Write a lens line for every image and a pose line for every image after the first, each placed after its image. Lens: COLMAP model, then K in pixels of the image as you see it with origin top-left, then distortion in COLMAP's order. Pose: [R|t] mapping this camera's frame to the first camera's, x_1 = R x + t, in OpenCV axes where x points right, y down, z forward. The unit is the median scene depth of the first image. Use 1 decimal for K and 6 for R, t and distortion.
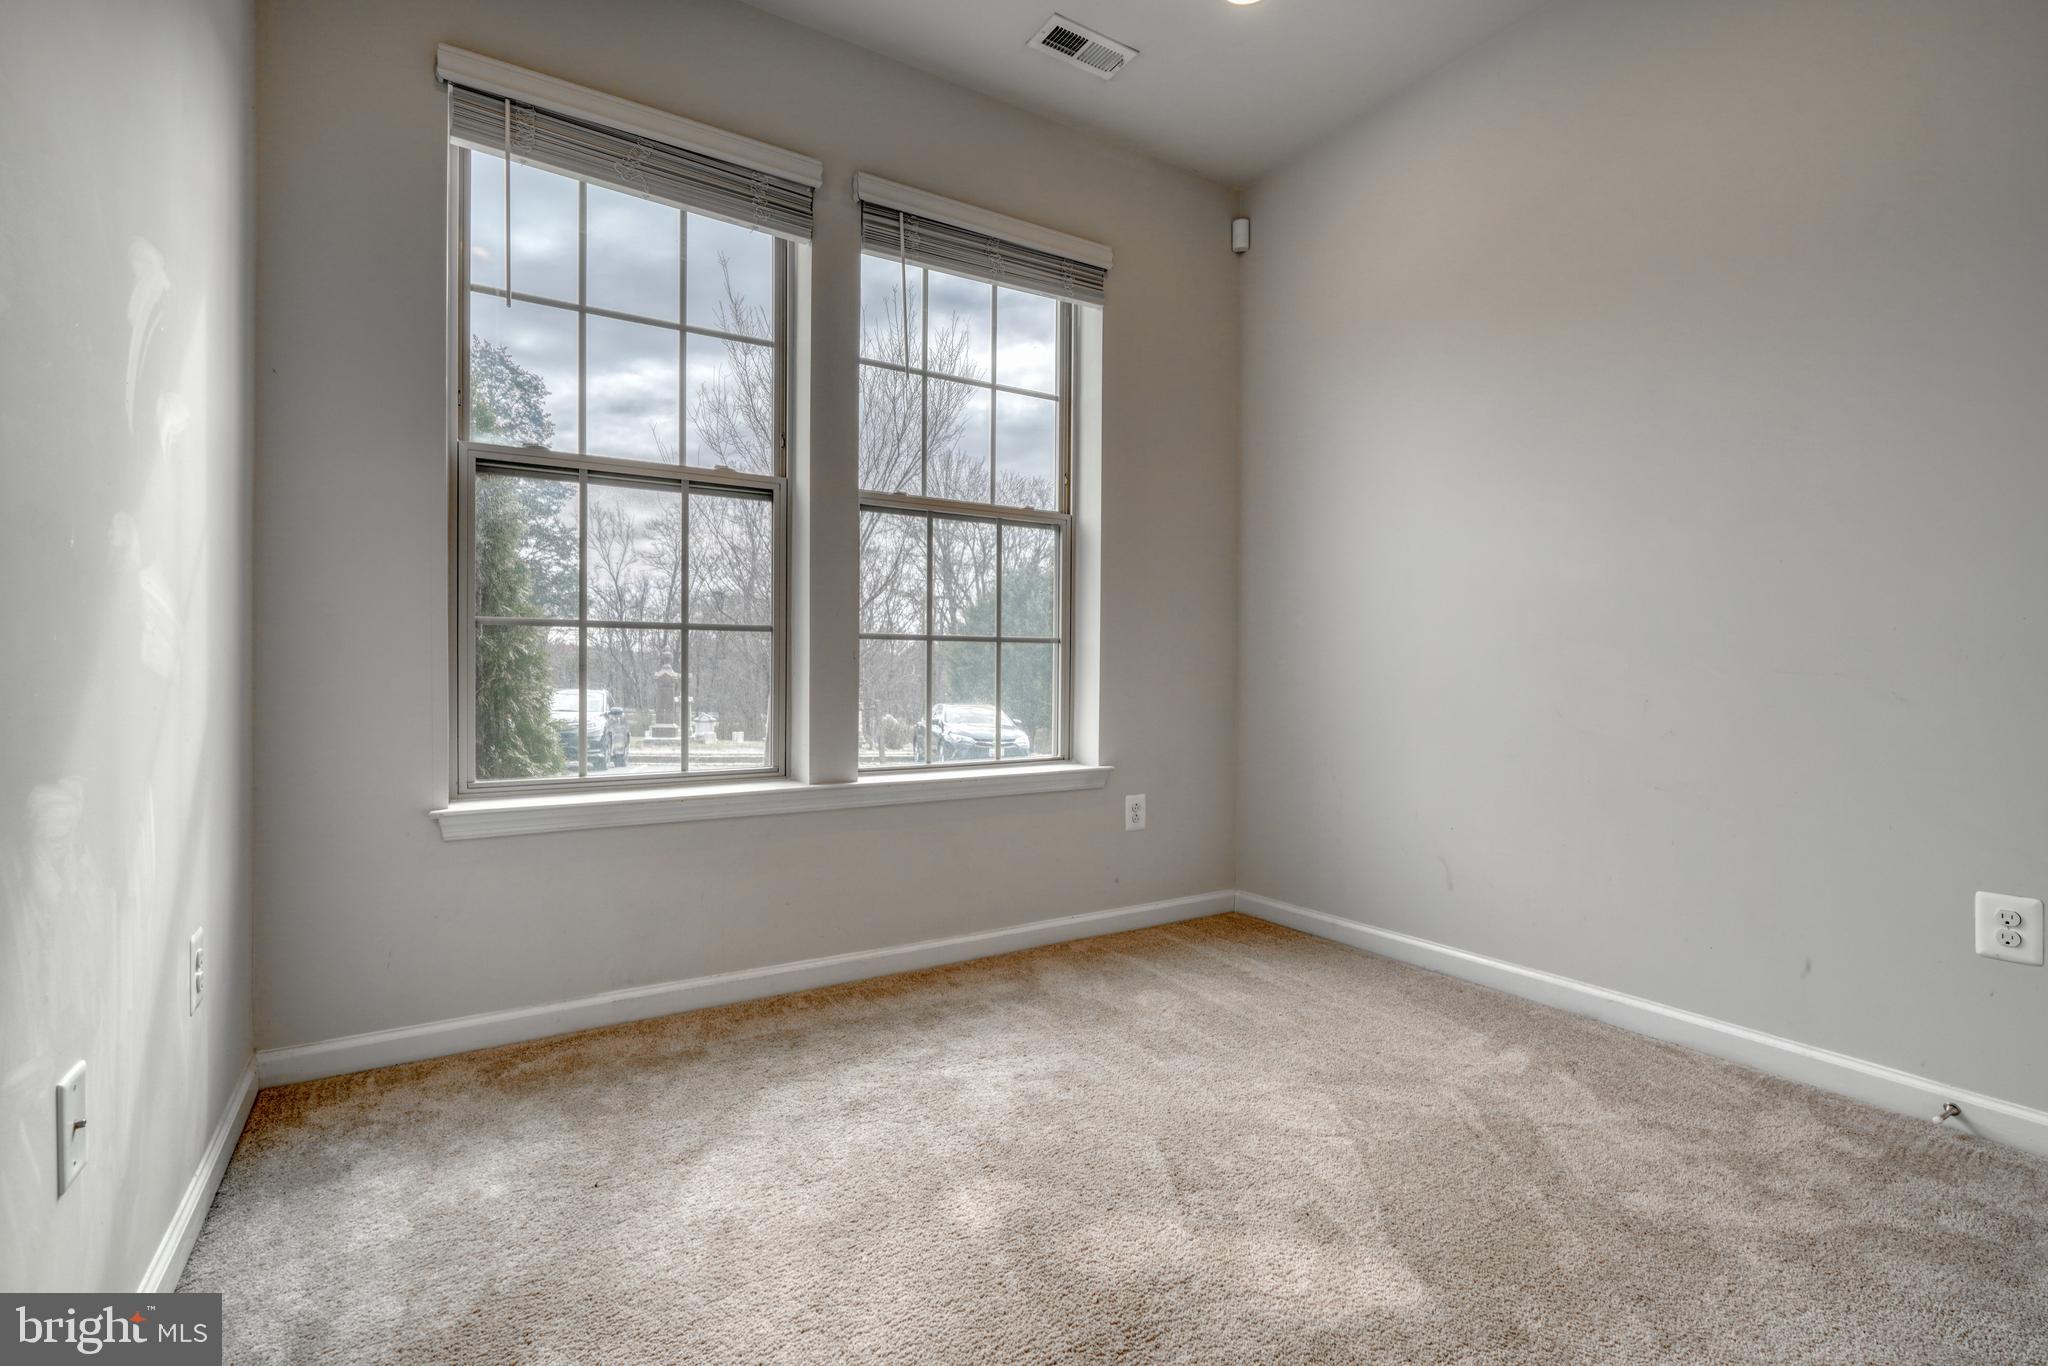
lens RADIAL K [[920.7, 0, 1015.5], [0, 920.7, 676.9], [0, 0, 1]] dist [-0.003778, 0.000570]
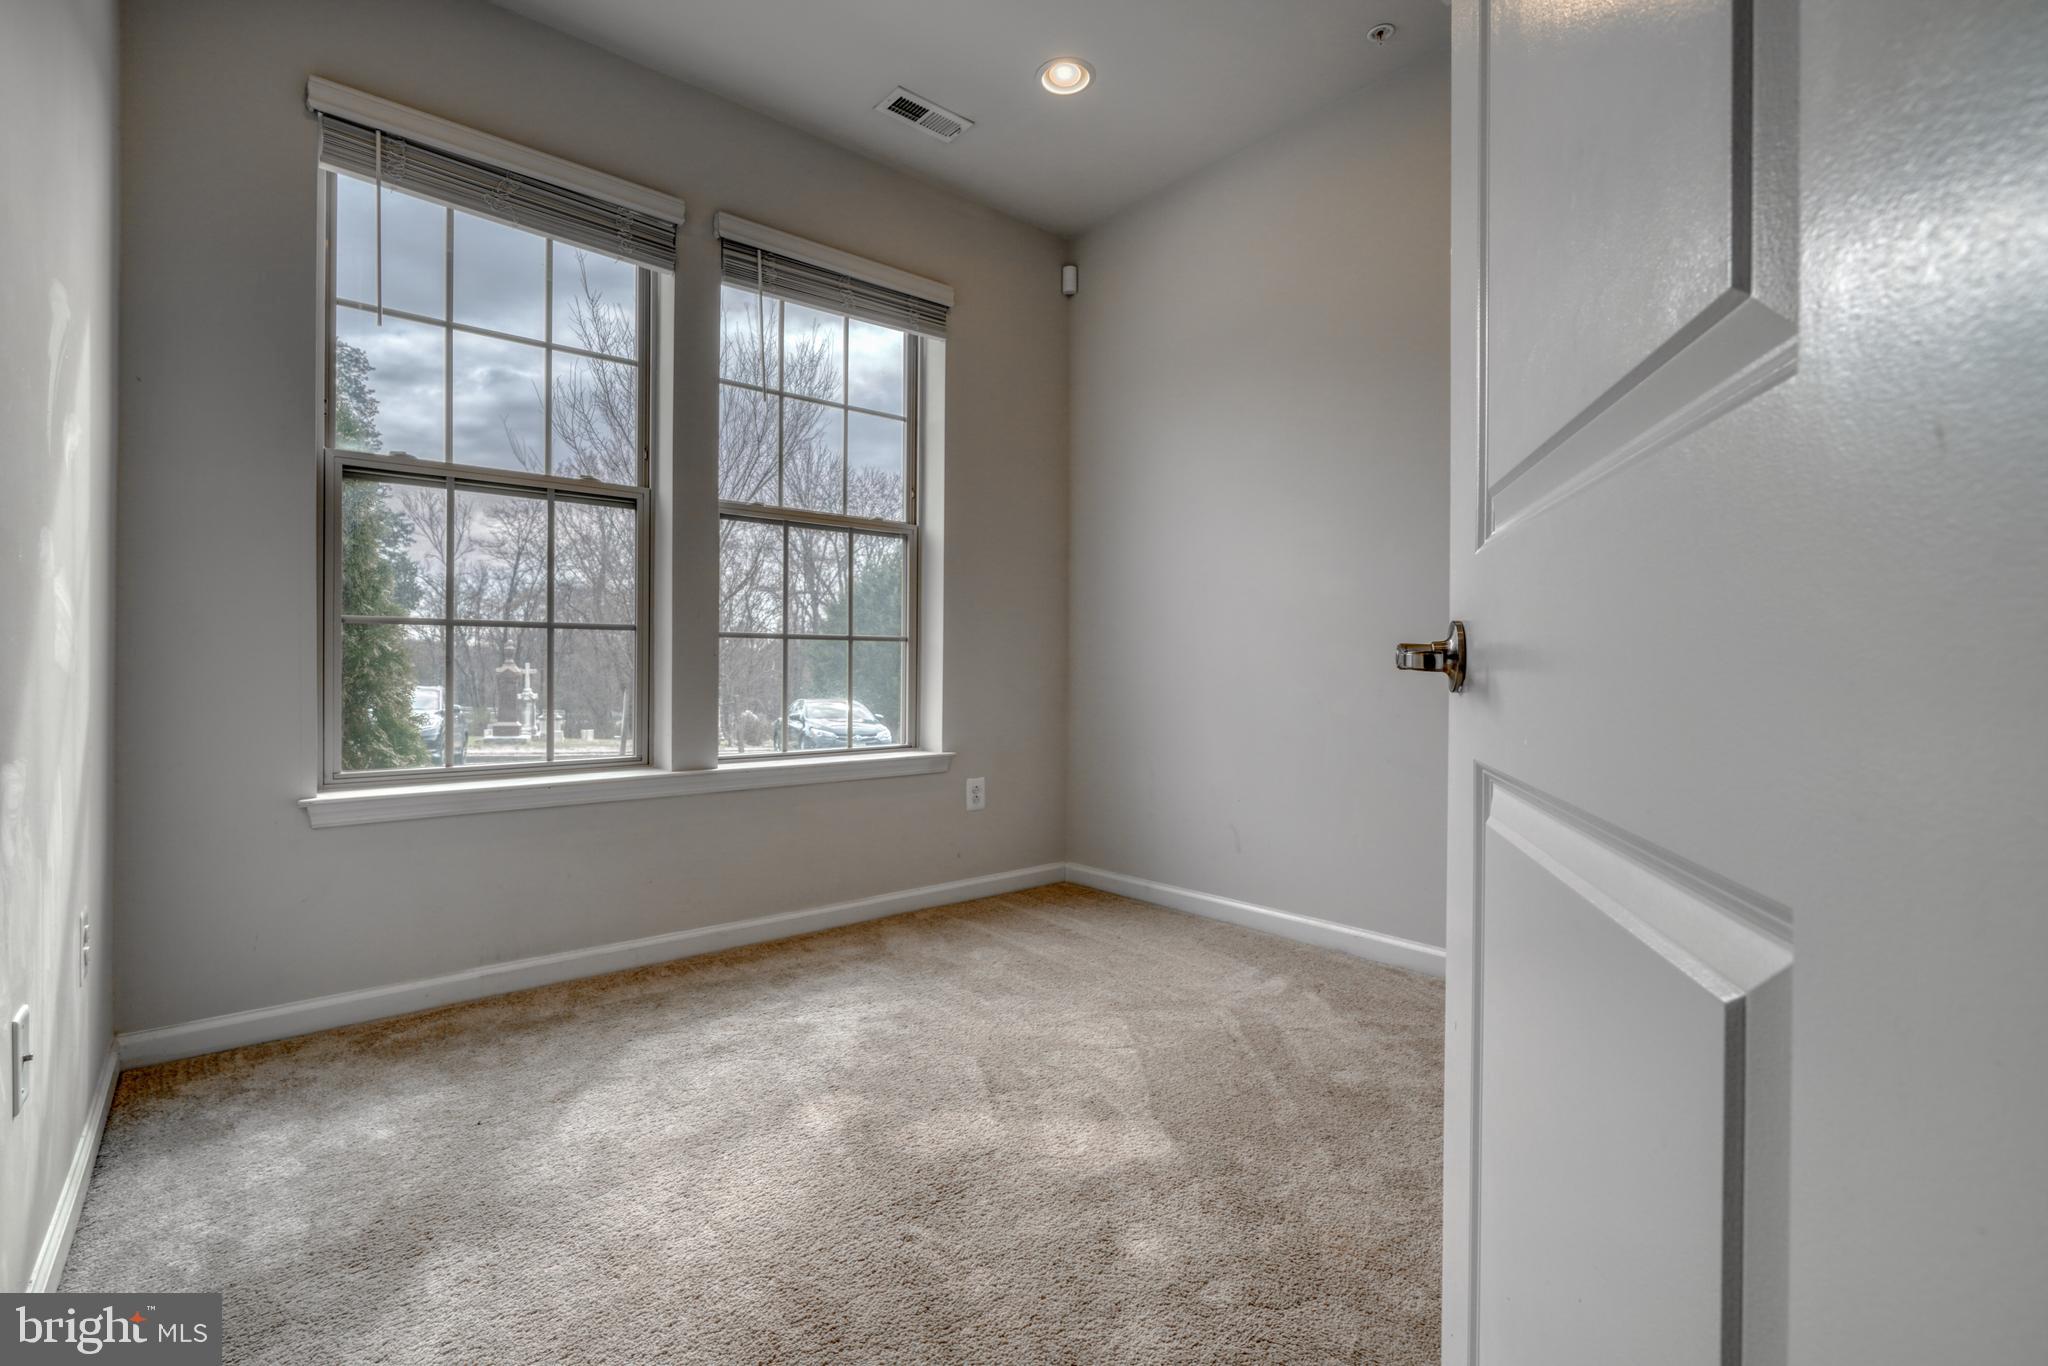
lens RADIAL K [[915.8, 0, 1015.4], [0, 915.8, 668.8], [0, 0, 1]] dist [-0.012995, 0.006329]
pose [[0.989242, -0.000710, 0.146287, 0.021252], [0.001269, 0.999992, -0.003724, 0.000179], [-0.146283, 0.003869, 0.989235, -0.137050]]
